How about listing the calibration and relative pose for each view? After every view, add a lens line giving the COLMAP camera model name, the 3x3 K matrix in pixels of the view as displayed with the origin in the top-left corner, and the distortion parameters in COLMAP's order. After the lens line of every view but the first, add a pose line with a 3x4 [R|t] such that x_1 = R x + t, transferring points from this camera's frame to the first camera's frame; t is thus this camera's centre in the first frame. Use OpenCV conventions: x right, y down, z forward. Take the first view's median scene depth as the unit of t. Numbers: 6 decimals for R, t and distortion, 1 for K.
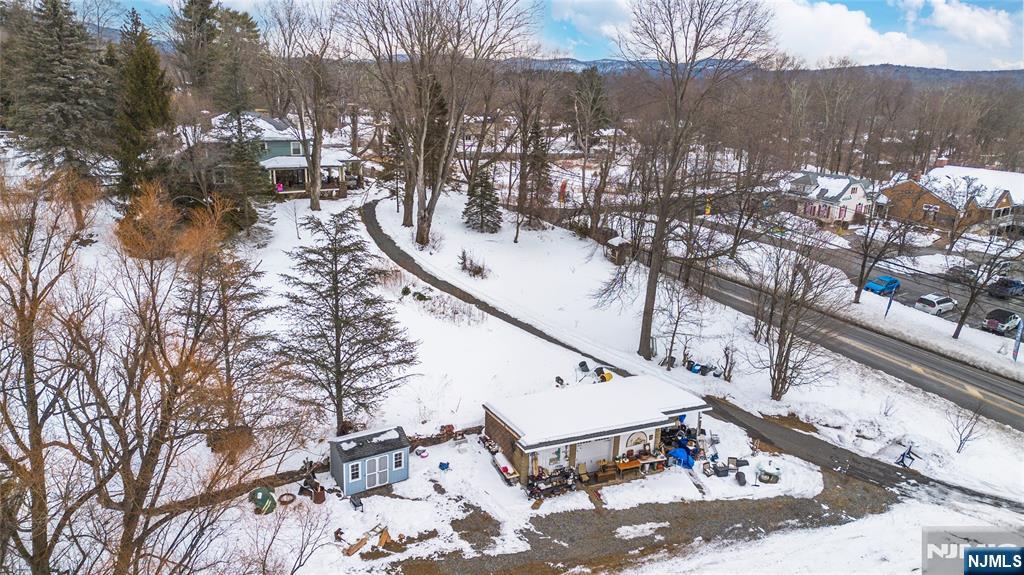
lens RADIAL K [[719.0, 0, 506.4], [0, 719.0, 283.2], [0, 0, 1]] dist [0.074037, -0.054216]
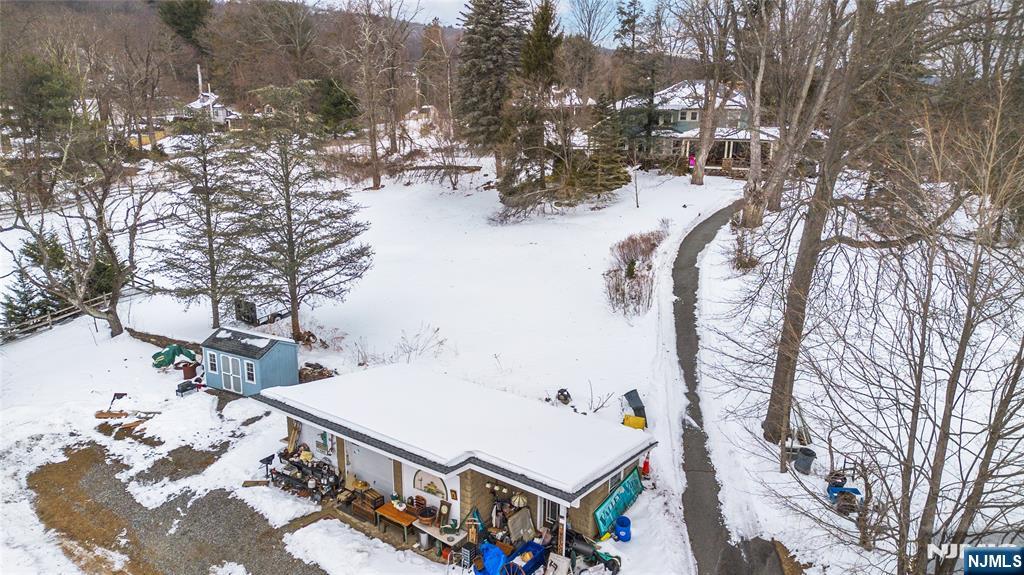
lens RADIAL K [[719.0, 0, 506.4], [0, 719.0, 283.2], [0, 0, 1]] dist [0.074037, -0.054216]
pose [[0.526113, 0.192197, -0.828411, 0.719528], [-0.251771, 0.965659, 0.064143, 0.016101], [0.812291, 0.174824, 0.556435, 0.787394]]
